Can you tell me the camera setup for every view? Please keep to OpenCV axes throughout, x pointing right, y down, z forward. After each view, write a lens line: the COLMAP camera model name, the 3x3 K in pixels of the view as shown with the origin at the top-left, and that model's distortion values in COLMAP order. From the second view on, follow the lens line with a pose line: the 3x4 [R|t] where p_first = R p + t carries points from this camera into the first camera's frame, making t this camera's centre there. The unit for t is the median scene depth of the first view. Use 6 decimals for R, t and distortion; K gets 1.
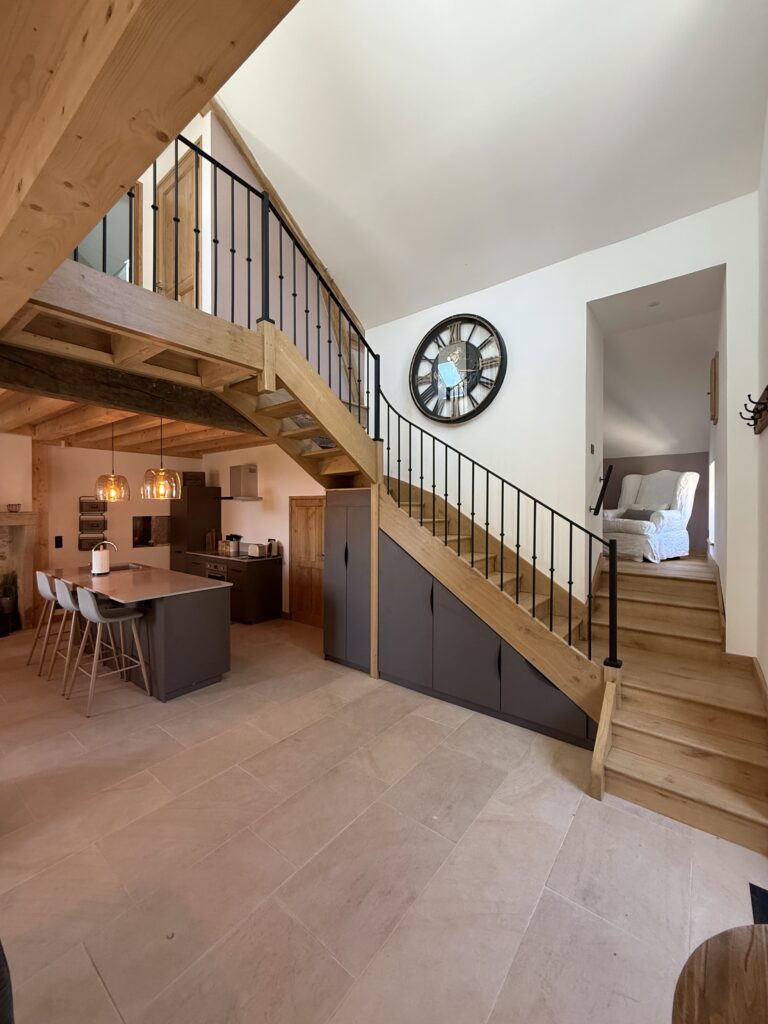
lens RADIAL K [[409.8, 0, 383.0], [0, 409.8, 509.8], [0, 0, 1]] dist [-0.014698, -0.000061]
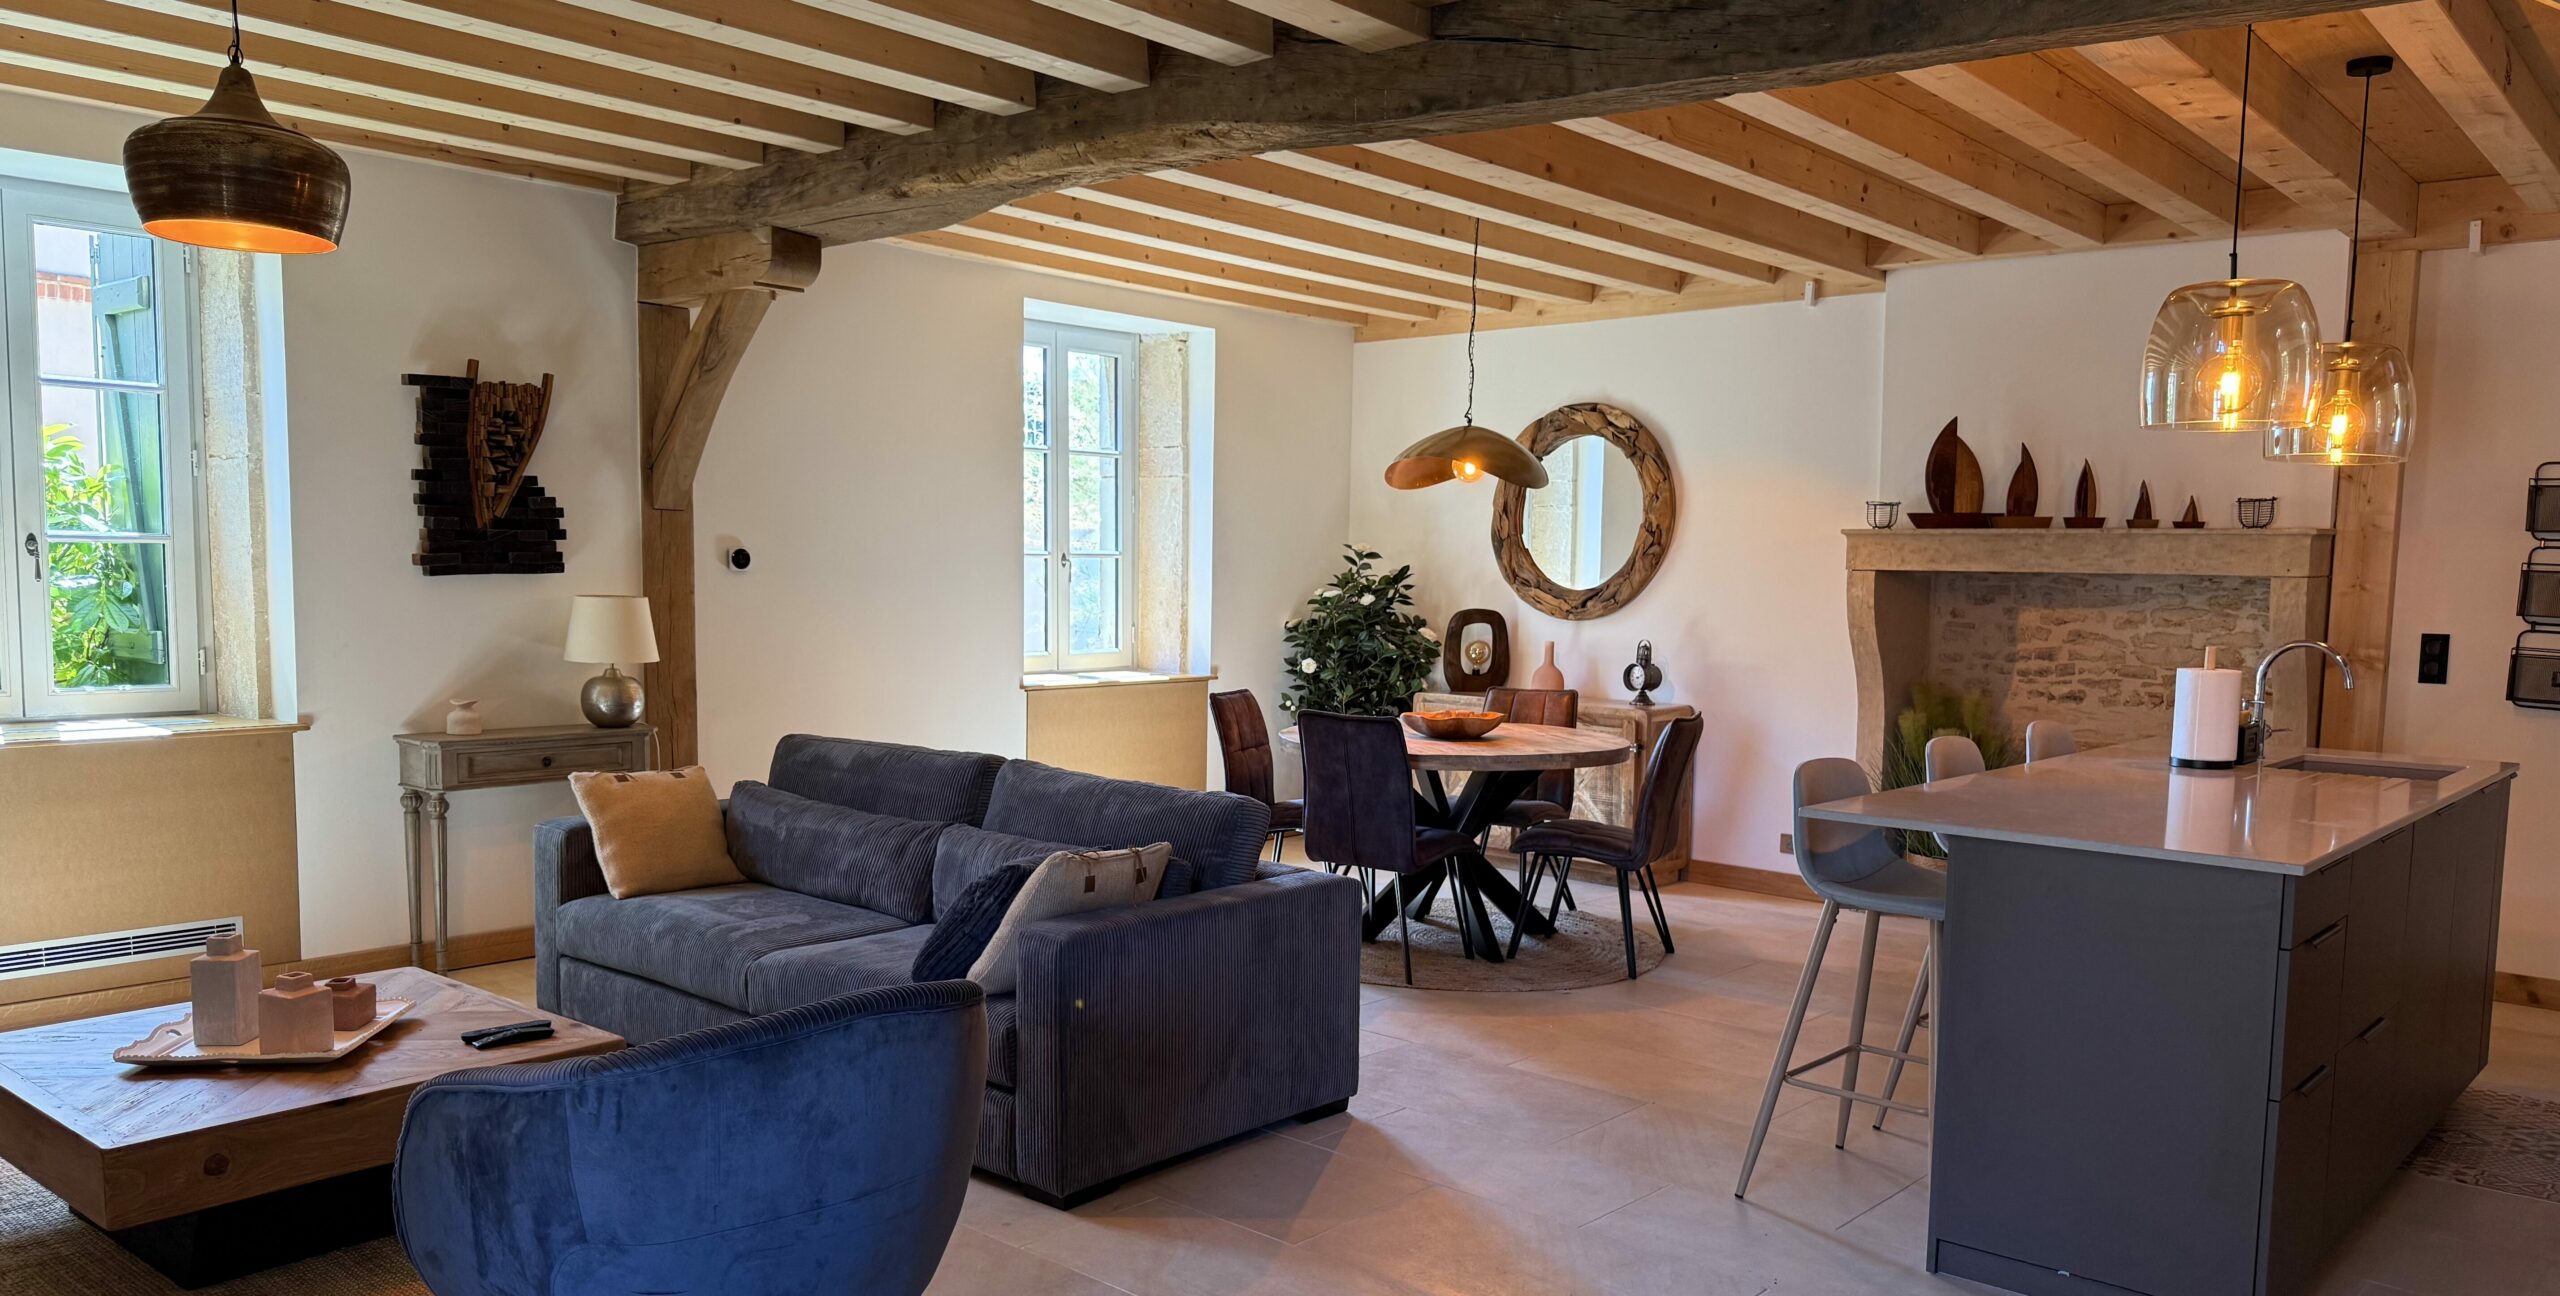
lens RADIAL K [[1806.6, 0, 1314.1], [0, 1806.6, 753.9], [0, 0, 1]] dist [0.025902, -0.027554]
pose [[-0.048395, 0.104057, -0.993393, 0.305857], [-0.022589, 0.994190, 0.105241, 0.037715], [0.998573, 0.027533, -0.045763, 0.395400]]
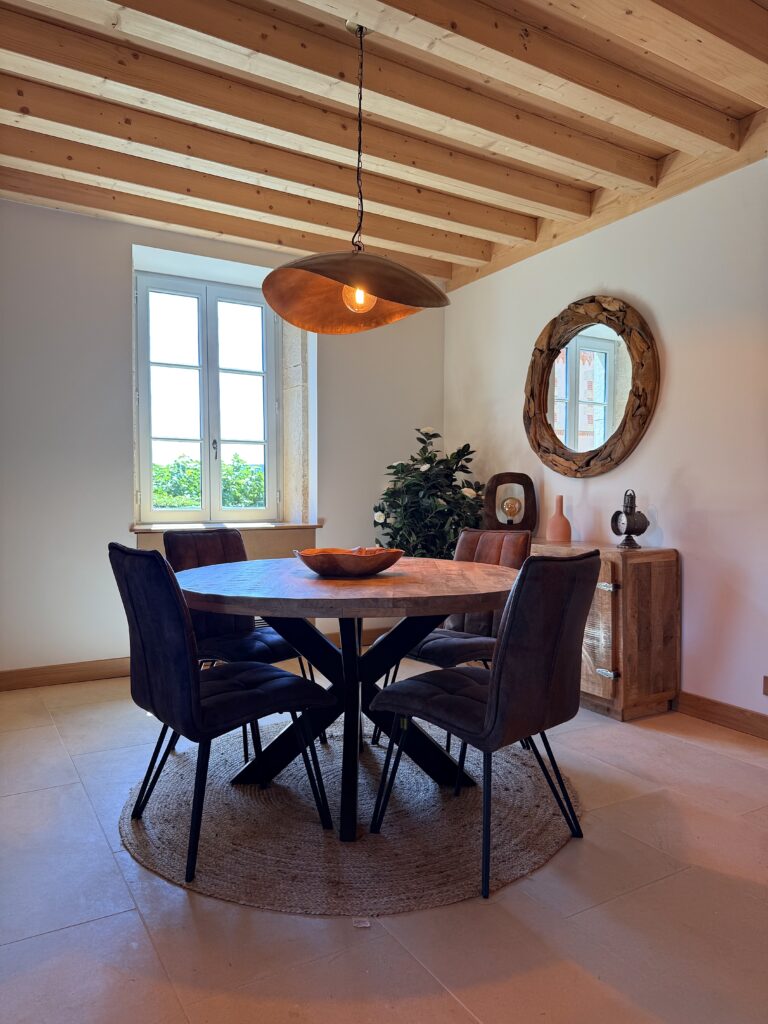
lens RADIAL K [[731.8, 0, 384.5], [0, 731.8, 512.4], [0, 0, 1]] dist [0.012074, 0.000158]
pose [[-0.354155, 0.017207, -0.935028, -0.410044], [-0.011256, 0.999680, 0.022660, 0.096815], [0.935119, 0.018550, -0.353848, 0.602148]]
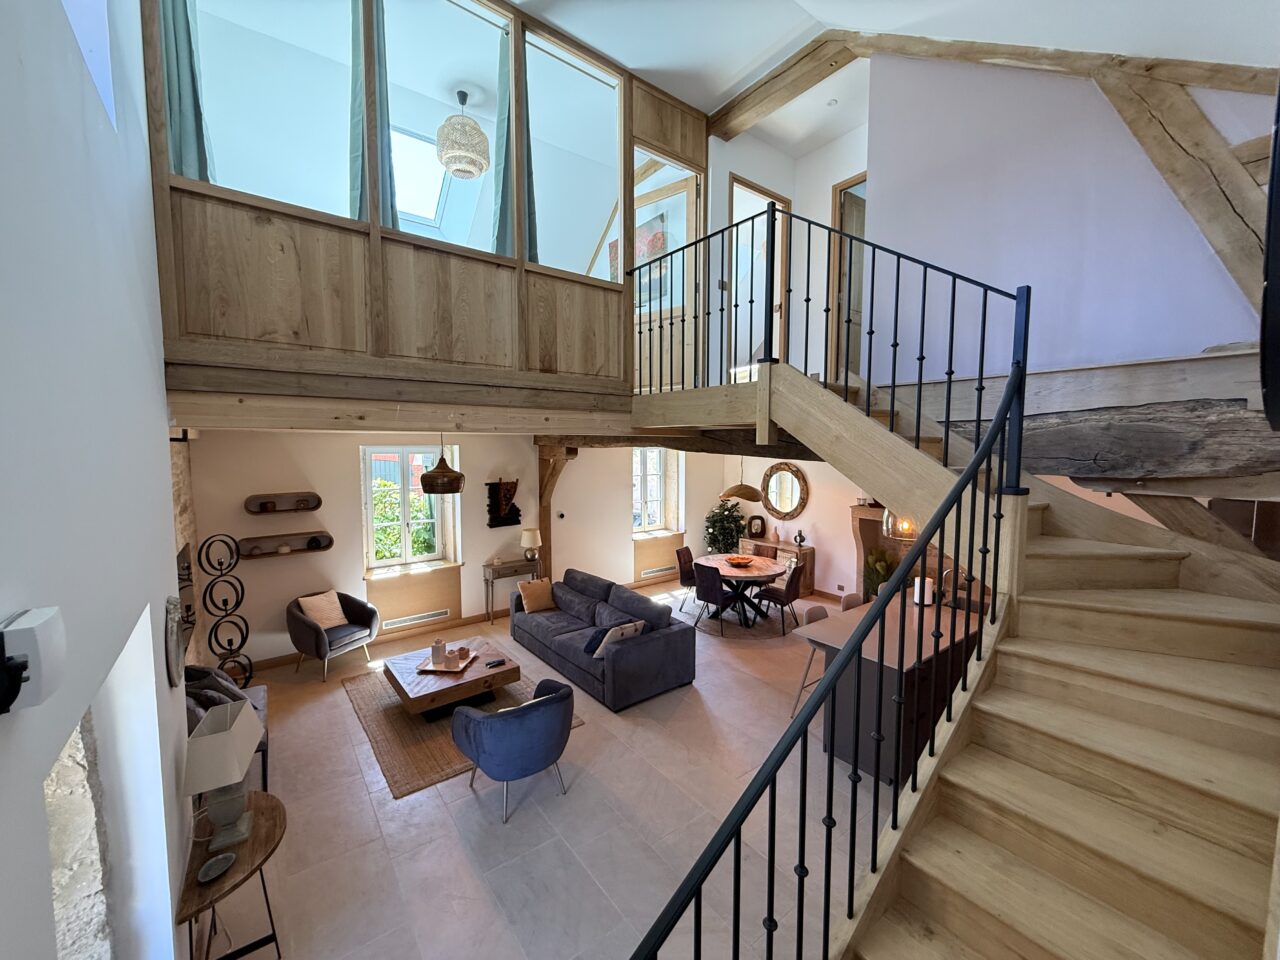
lens RADIAL K [[512.2, 0, 642.3], [0, 512.2, 480.1], [0, 0, 1]] dist [-0.014698, -0.000061]
pose [[-0.252114, 0.064439, -0.965550, 0.397516], [-0.003278, 0.997718, 0.067442, -0.136409], [0.967692, 0.020168, -0.251327, 0.508881]]
